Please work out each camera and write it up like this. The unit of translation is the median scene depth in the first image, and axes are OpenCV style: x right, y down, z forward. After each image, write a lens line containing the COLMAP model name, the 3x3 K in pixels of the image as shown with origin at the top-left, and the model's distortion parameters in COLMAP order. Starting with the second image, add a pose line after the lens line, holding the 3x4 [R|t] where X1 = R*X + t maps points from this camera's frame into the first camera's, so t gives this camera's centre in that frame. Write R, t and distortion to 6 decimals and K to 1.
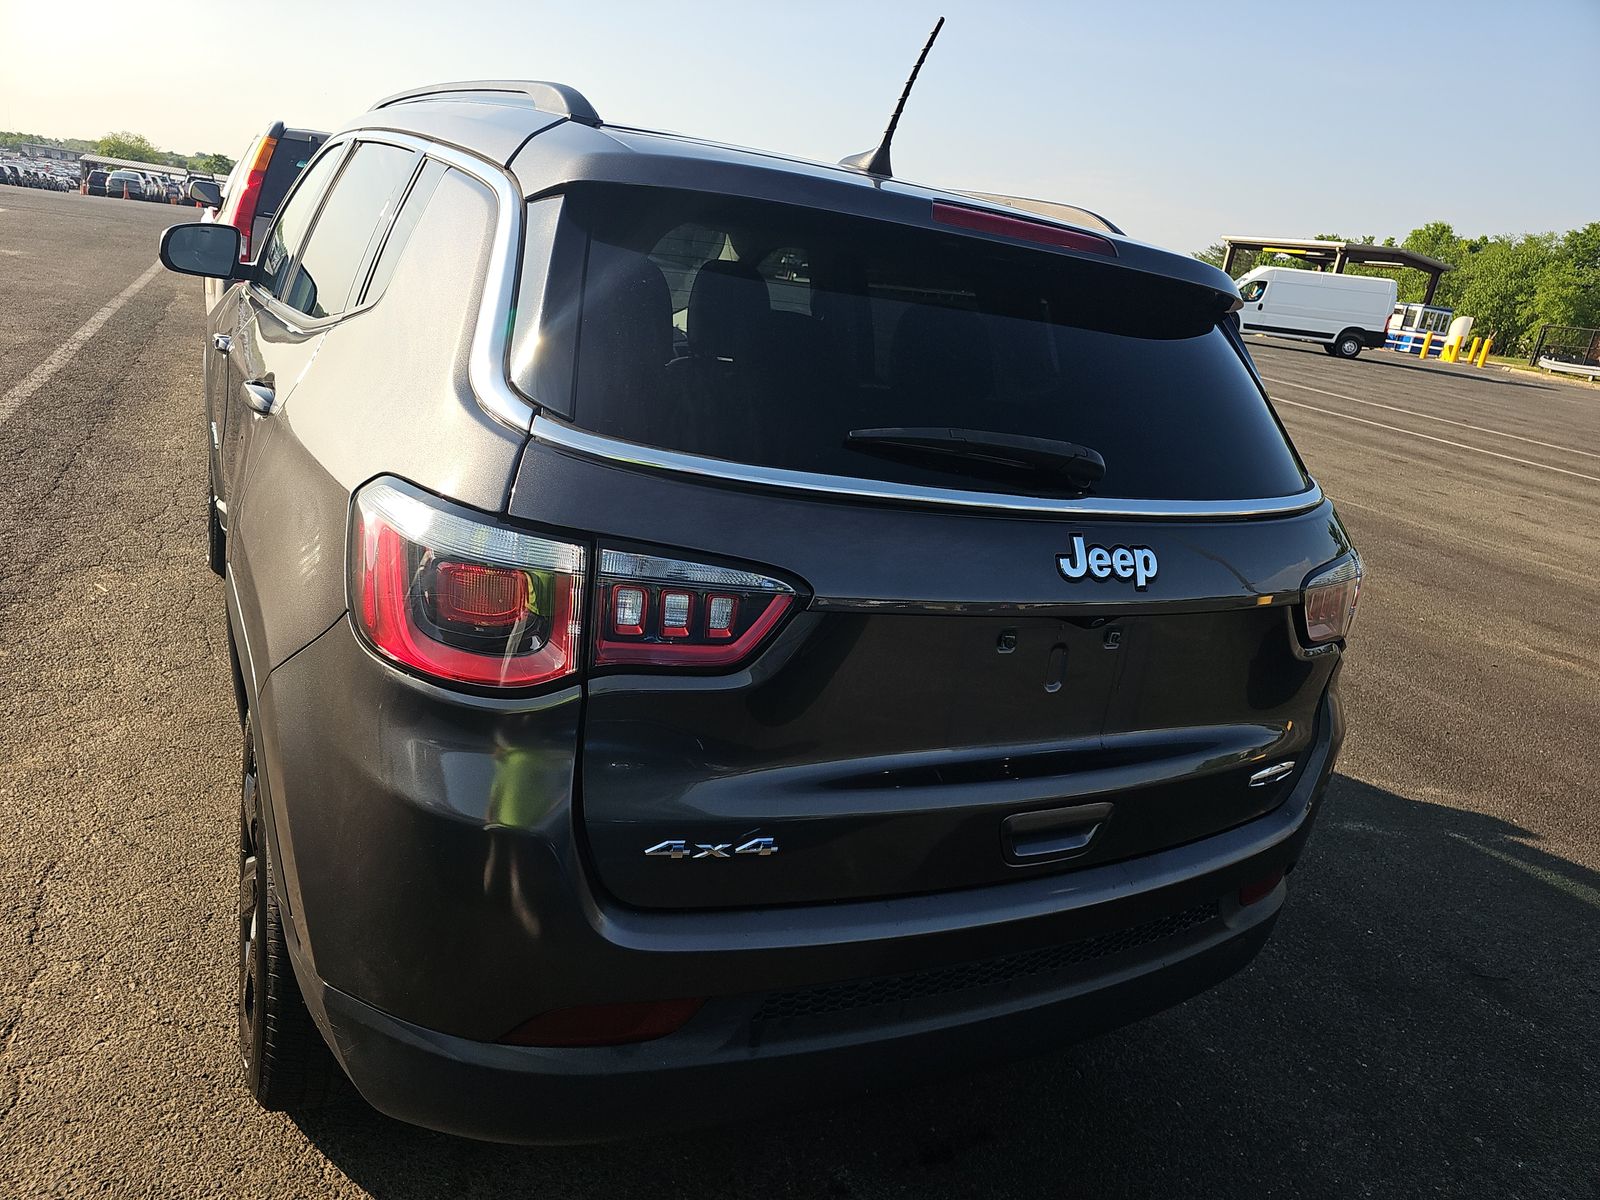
lens RADIAL K [[1058.9, 0, 807.4], [0, 1058.9, 598.7], [0, 0, 1]] dist [0.026017, -0.029588]
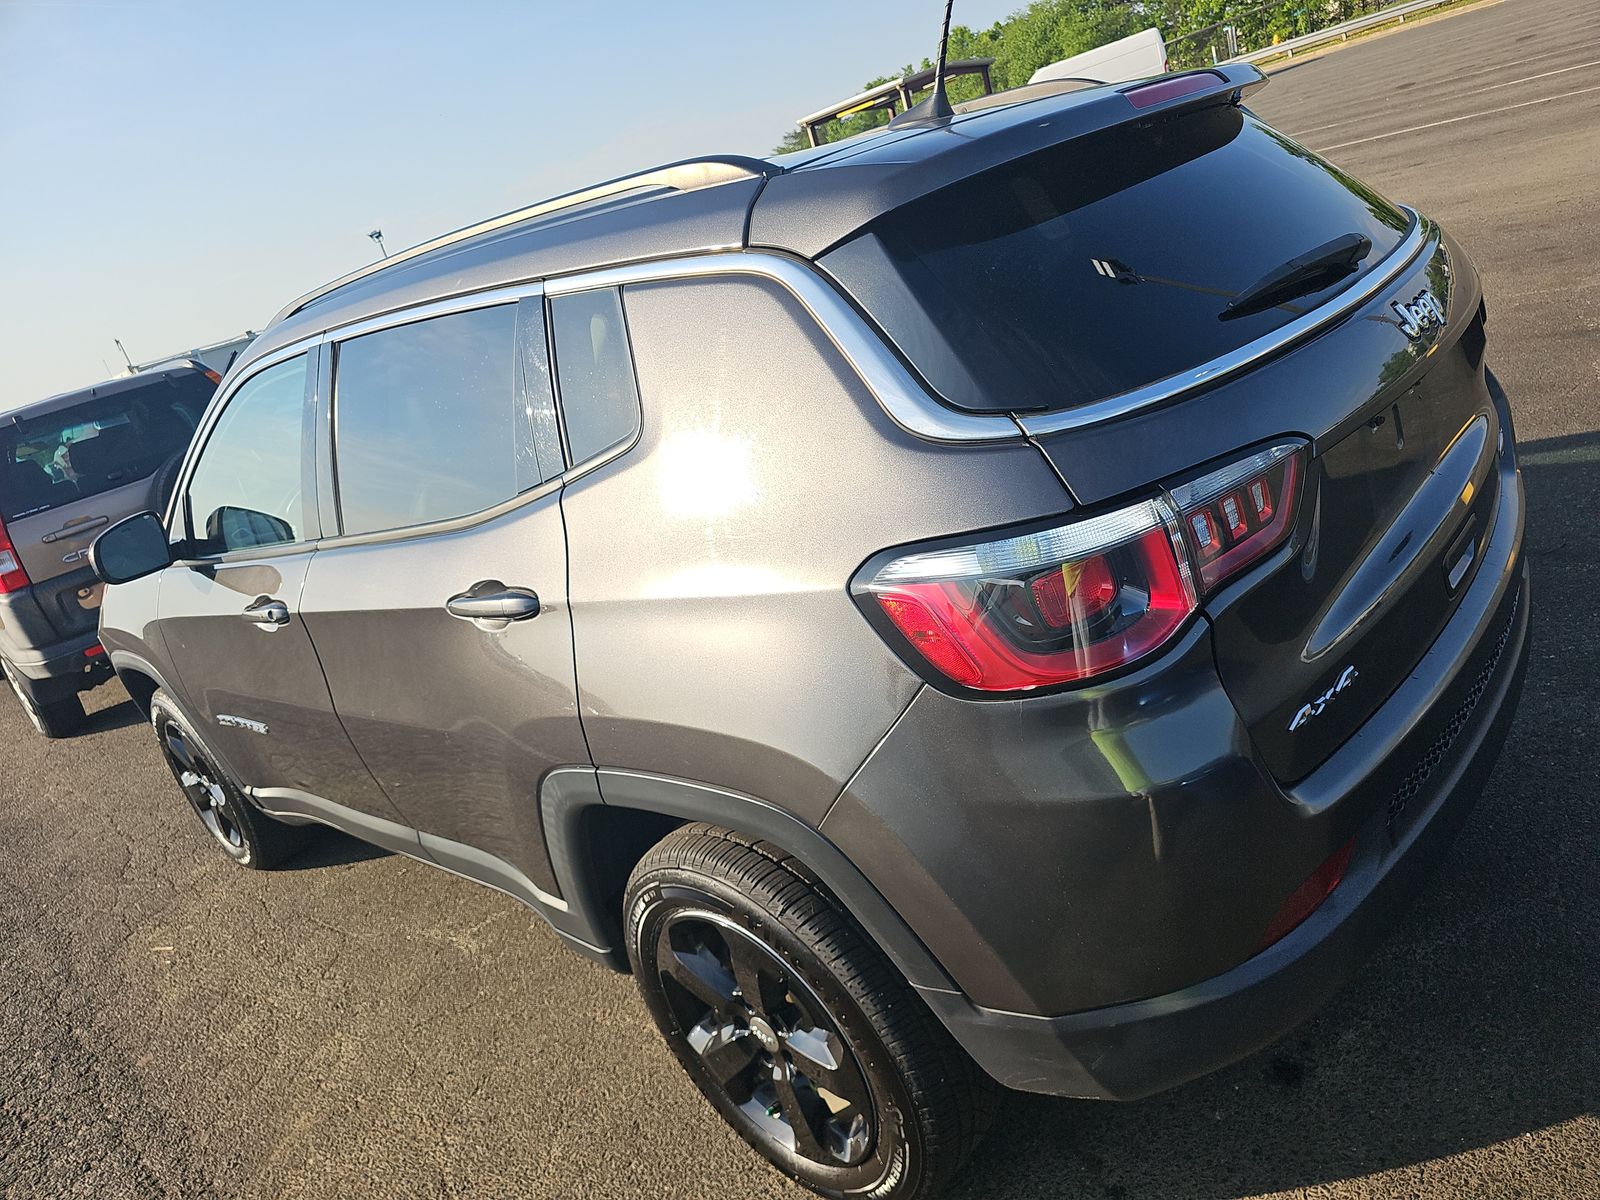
lens RADIAL K [[1058.9, 0, 807.4], [0, 1058.9, 598.7], [0, 0, 1]] dist [0.026017, -0.029588]
pose [[0.849278, -0.495460, 0.182335, -0.280513], [0.491628, 0.868073, 0.068922, -0.077252], [-0.192428, 0.031108, 0.980818, 0.012607]]
